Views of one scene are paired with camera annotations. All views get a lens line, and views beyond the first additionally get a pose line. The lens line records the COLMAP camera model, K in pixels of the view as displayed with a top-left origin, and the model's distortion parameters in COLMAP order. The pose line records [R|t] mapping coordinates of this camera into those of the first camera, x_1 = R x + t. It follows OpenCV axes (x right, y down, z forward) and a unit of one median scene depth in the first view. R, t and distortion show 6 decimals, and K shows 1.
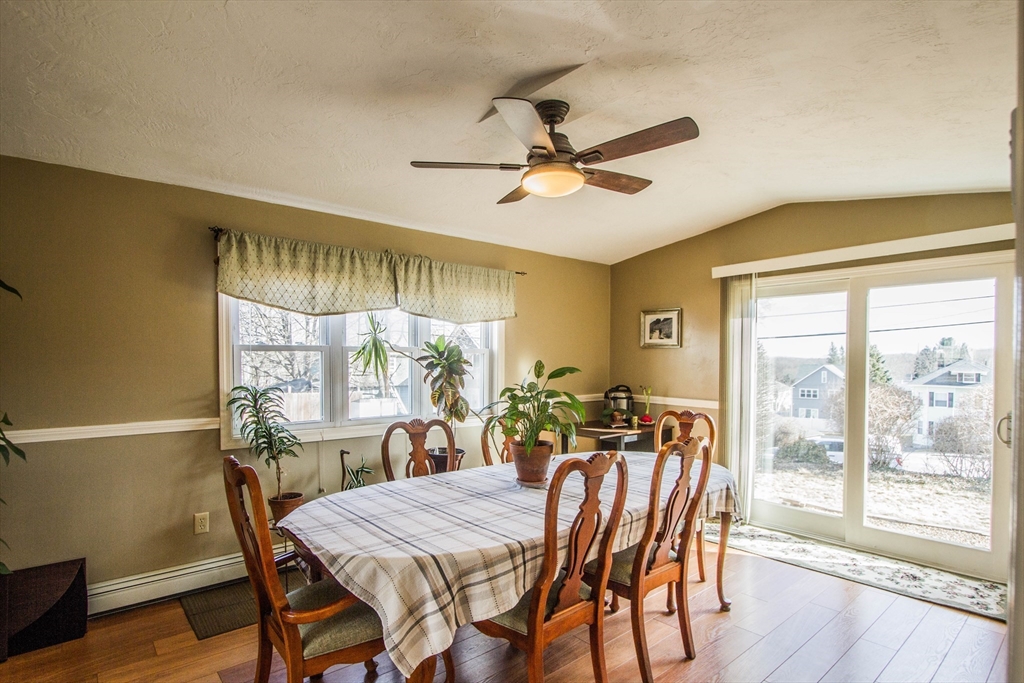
lens RADIAL K [[536.7, 0, 508.5], [0, 536.7, 362.0], [0, 0, 1]] dist [-0.002424, 0.000002]
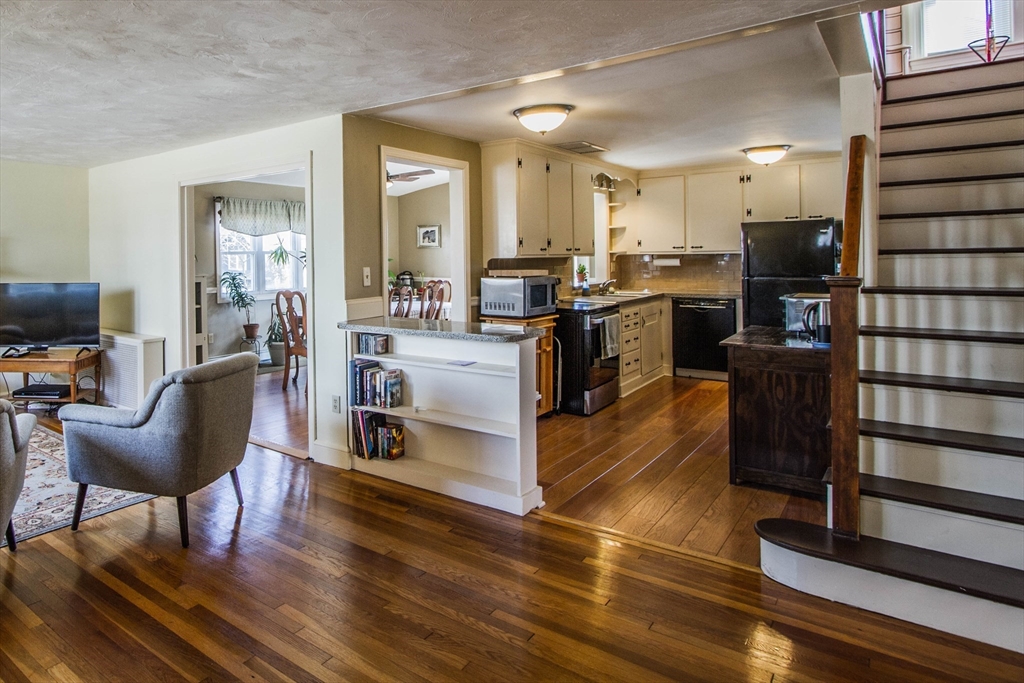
lens RADIAL K [[628.9, 0, 345.0], [0, 628.9, 257.0], [0, 0, 1]] dist [-0.021121, 0.000429]
pose [[0.992273, -0.020501, 0.122371, -0.318458], [0.021380, 0.999754, -0.005873, 0.010602], [-0.122221, 0.008444, 0.992467, -1.339560]]
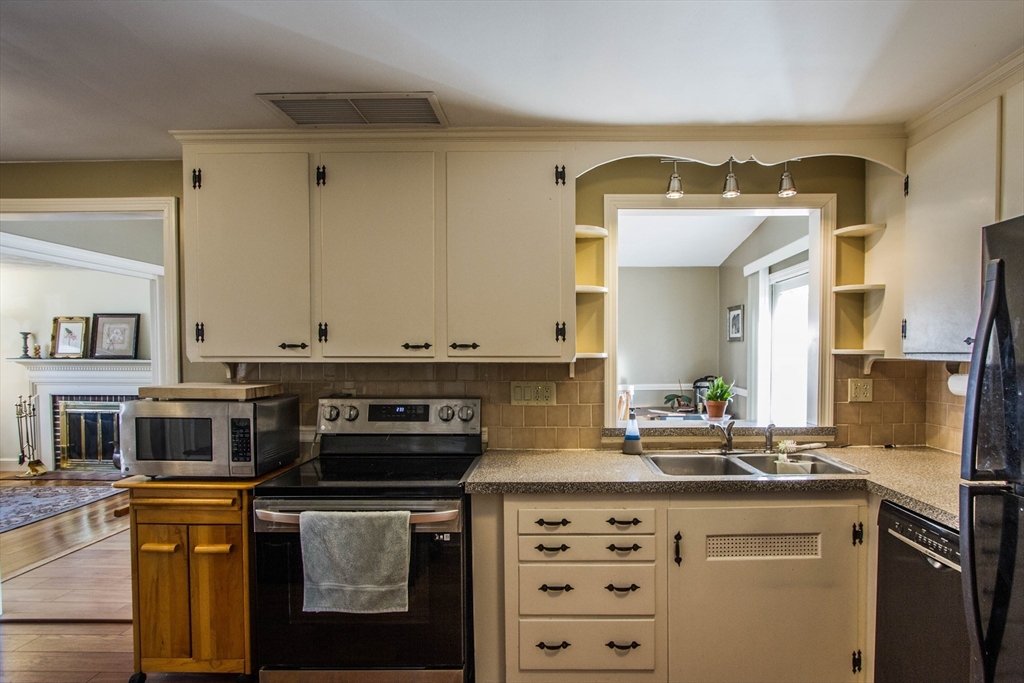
lens RADIAL K [[551.2, 0, 553.2], [0, 551.2, 370.9], [0, 0, 1]] dist [-0.015928, 0.000938]
pose [[0.754510, 0.014751, -0.656123, 1.084279], [0.000886, 0.999724, 0.023494, 0.008156], [0.656288, -0.018308, 0.754288, -0.109671]]
